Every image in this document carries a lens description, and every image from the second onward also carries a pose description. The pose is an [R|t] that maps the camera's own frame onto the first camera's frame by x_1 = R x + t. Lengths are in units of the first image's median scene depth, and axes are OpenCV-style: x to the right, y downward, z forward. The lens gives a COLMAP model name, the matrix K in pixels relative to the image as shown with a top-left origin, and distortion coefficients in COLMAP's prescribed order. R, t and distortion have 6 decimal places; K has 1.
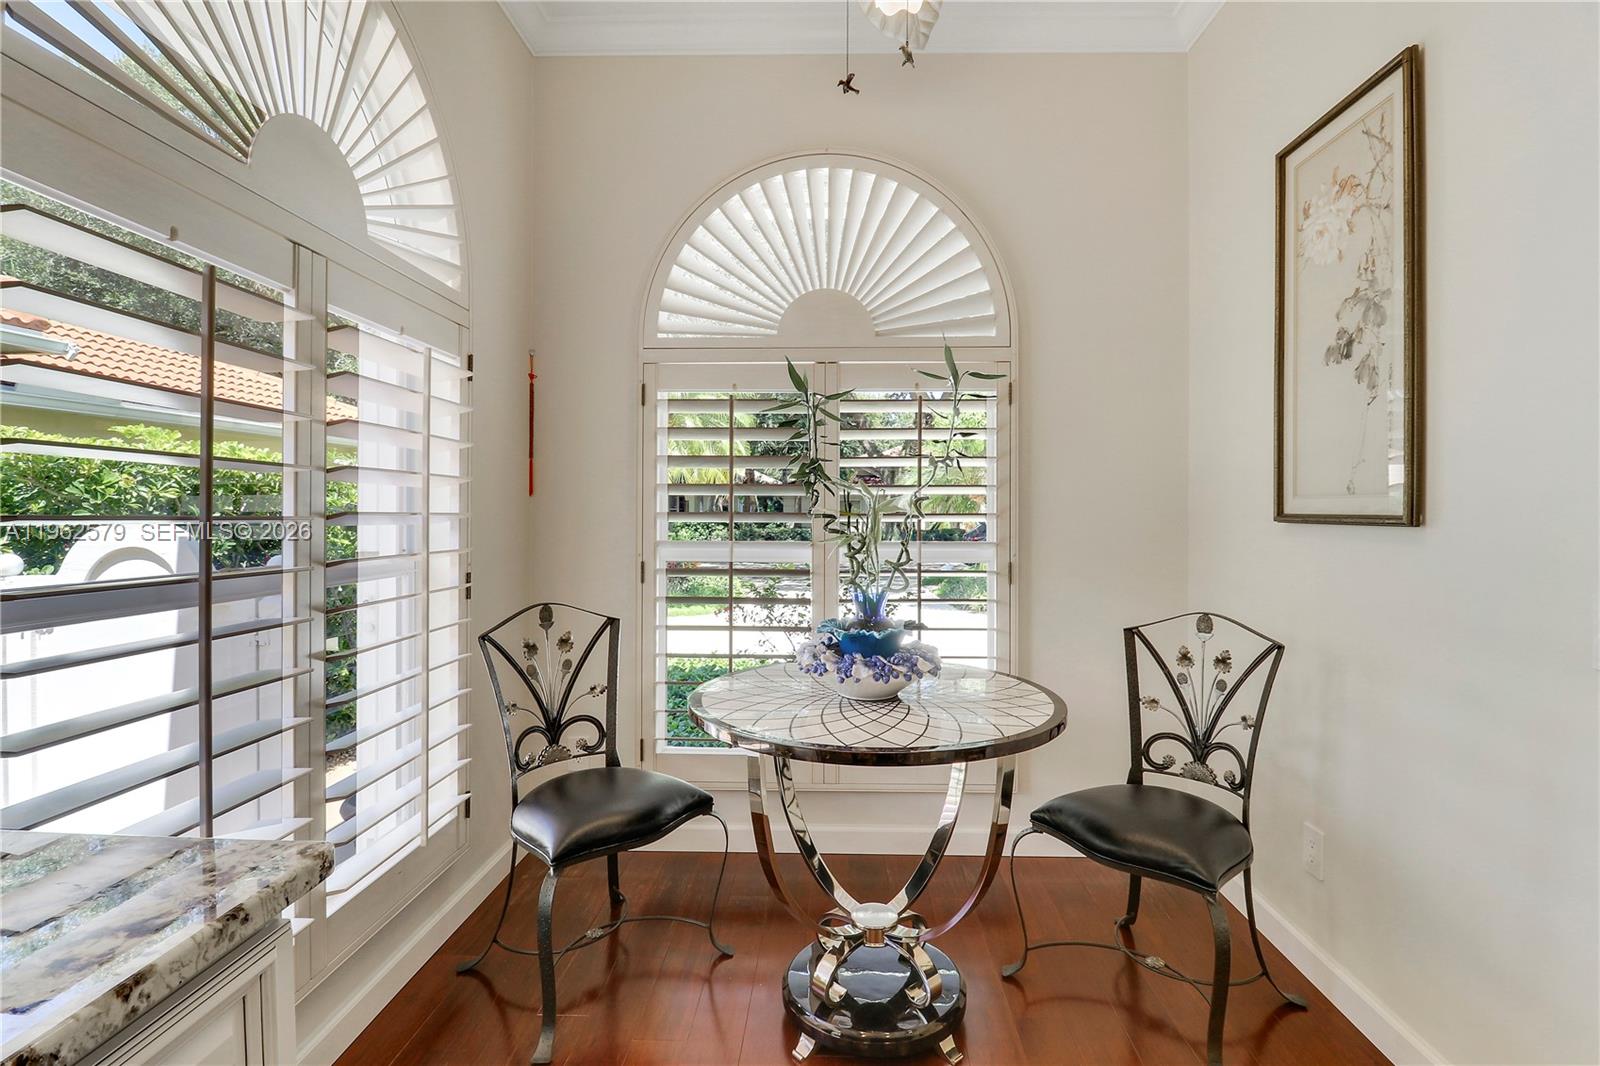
lens RADIAL K [[783.2, 0, 802.7], [0, 783.2, 504.2], [0, 0, 1]] dist [-0.000278, -0.005498]
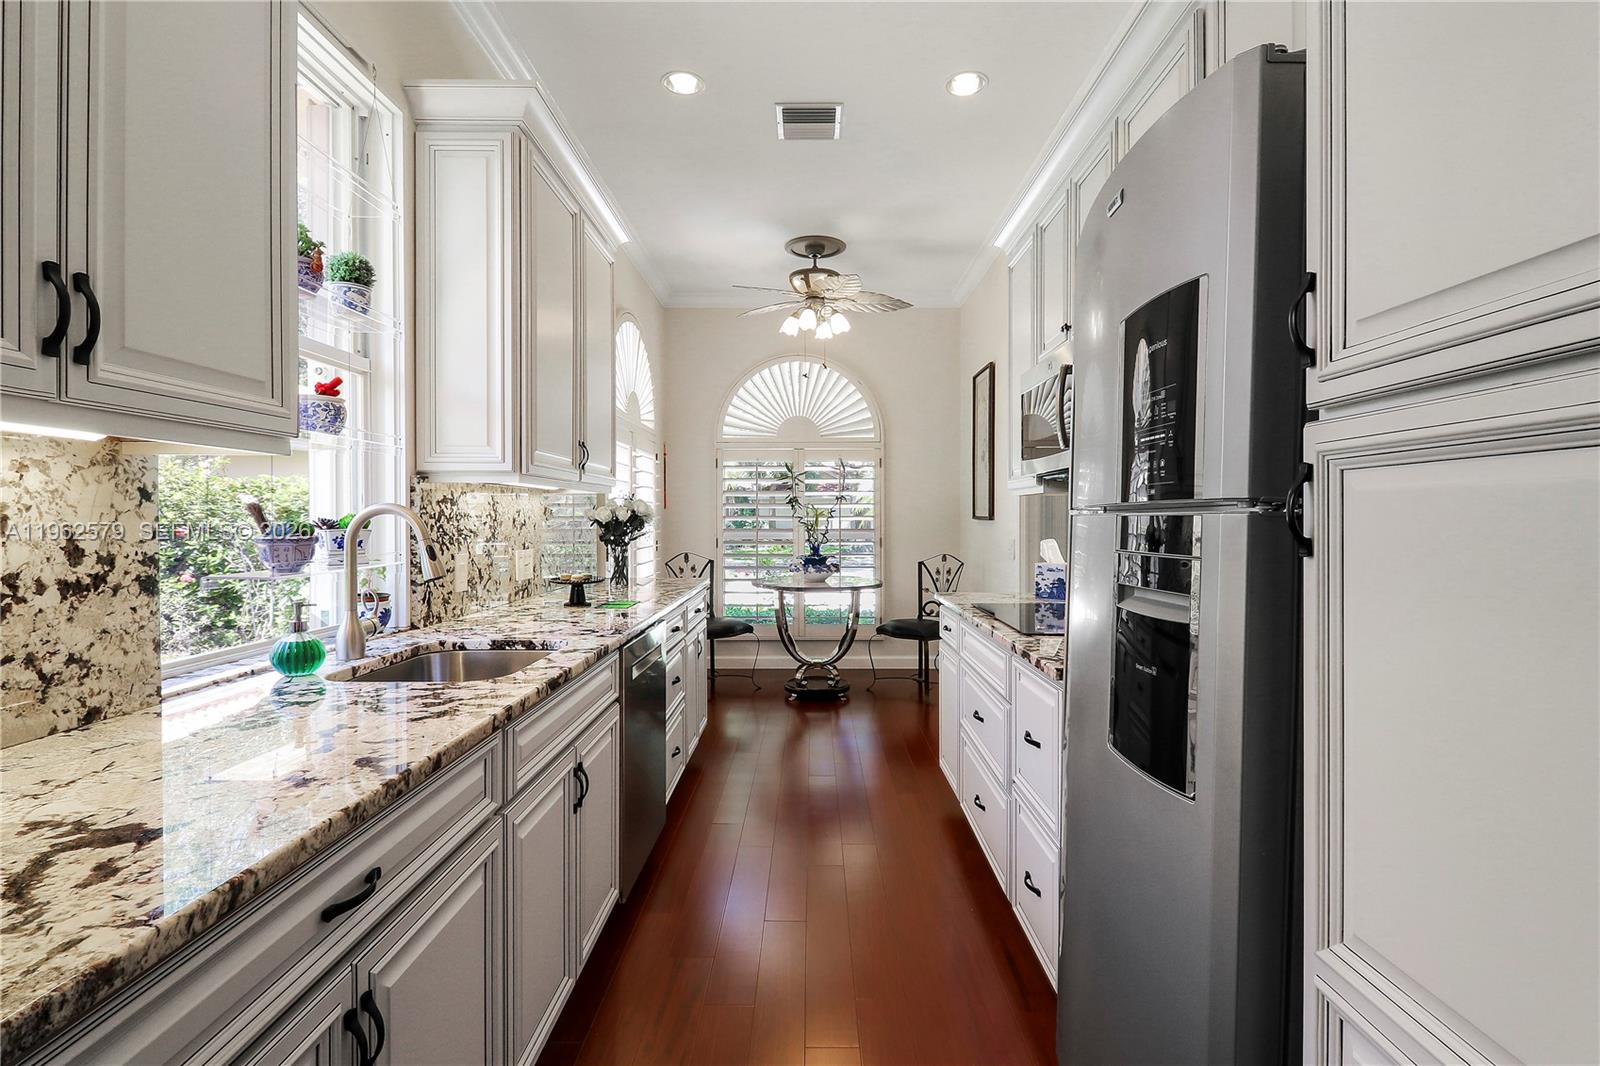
lens RADIAL K [[782.4, 0, 802.4], [0, 782.4, 522.1], [0, 0, 1]] dist [-0.000808, -0.009324]
pose [[0.998988, -0.003498, 0.044846, -0.071666], [0.002765, 0.999862, 0.016397, -0.009906], [-0.044897, -0.016257, 0.998859, -1.531740]]
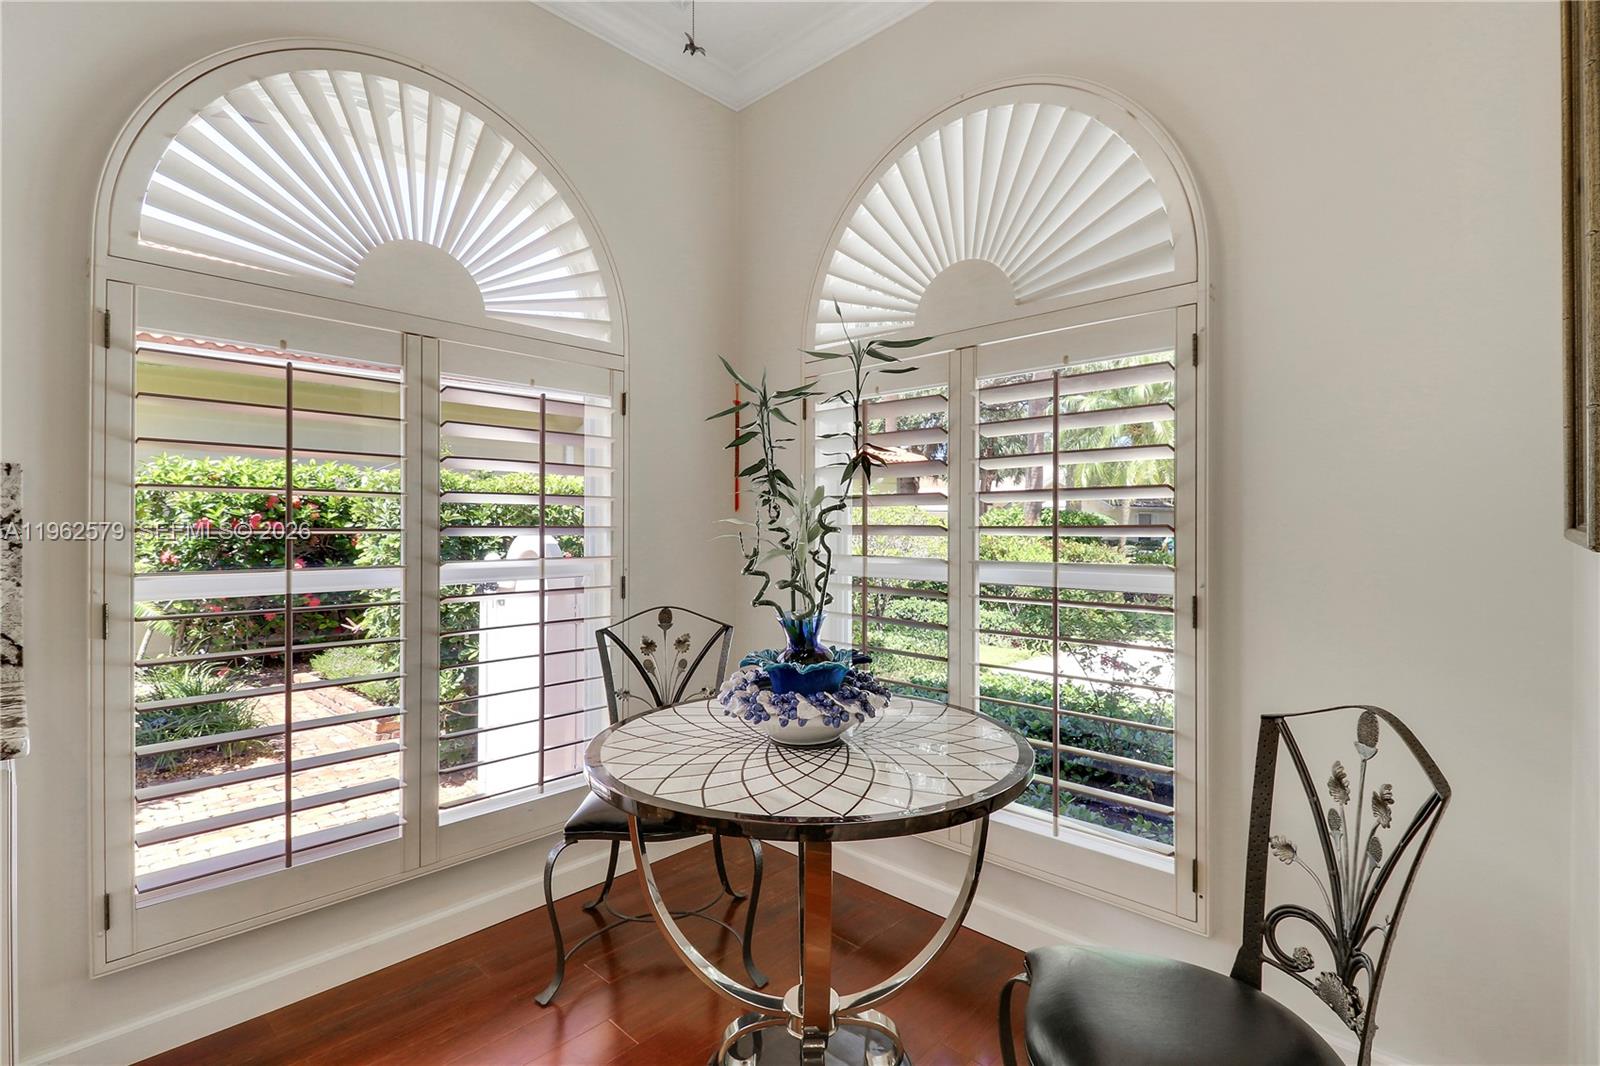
lens RADIAL K [[744.5, 0, 818.2], [0, 744.5, 524.0], [0, 0, 1]] dist [0.000835, -0.000303]
pose [[0.747030, -0.005435, -0.664769, 0.557539], [0.011338, 0.999925, 0.004566, 0.005737], [0.664694, -0.010948, 0.747035, 0.359182]]
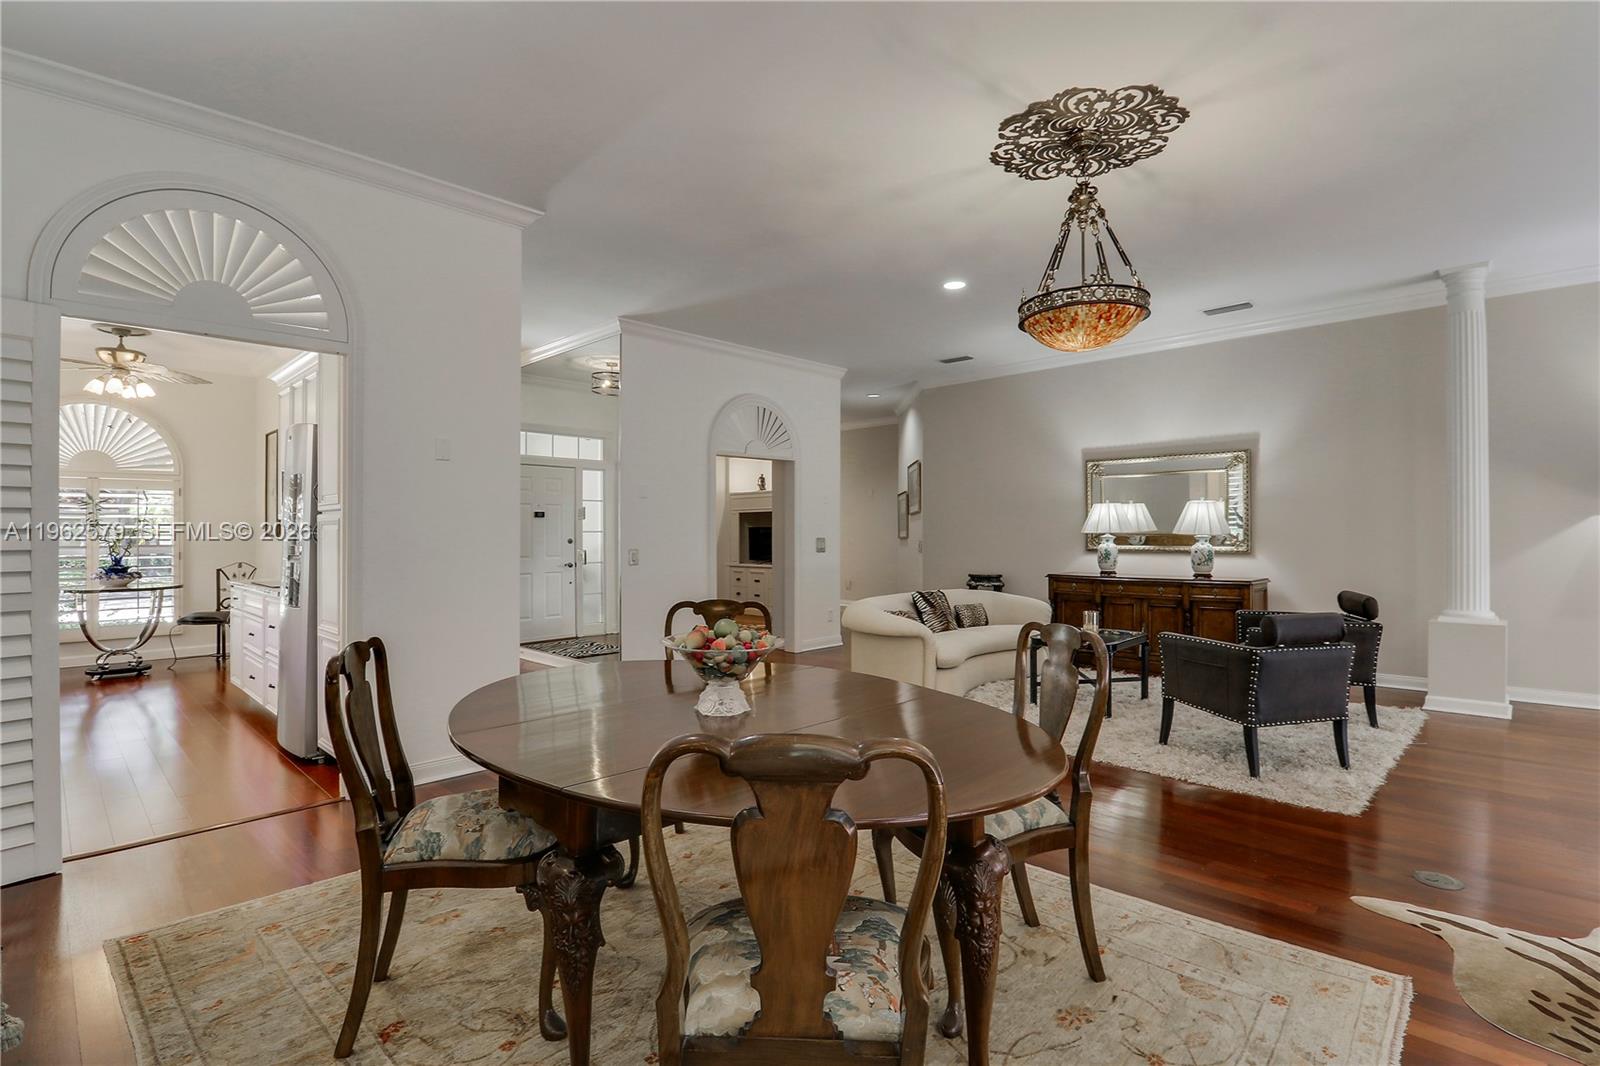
lens RADIAL K [[782.4, 0, 802.4], [0, 782.4, 522.1], [0, 0, 1]] dist [-0.000808, -0.009324]
pose [[0.673055, 0.001227, 0.739592, -0.367959], [0.000311, 0.999998, -0.001942, -0.031389], [-0.739593, 0.001537, 0.673053, -3.140528]]
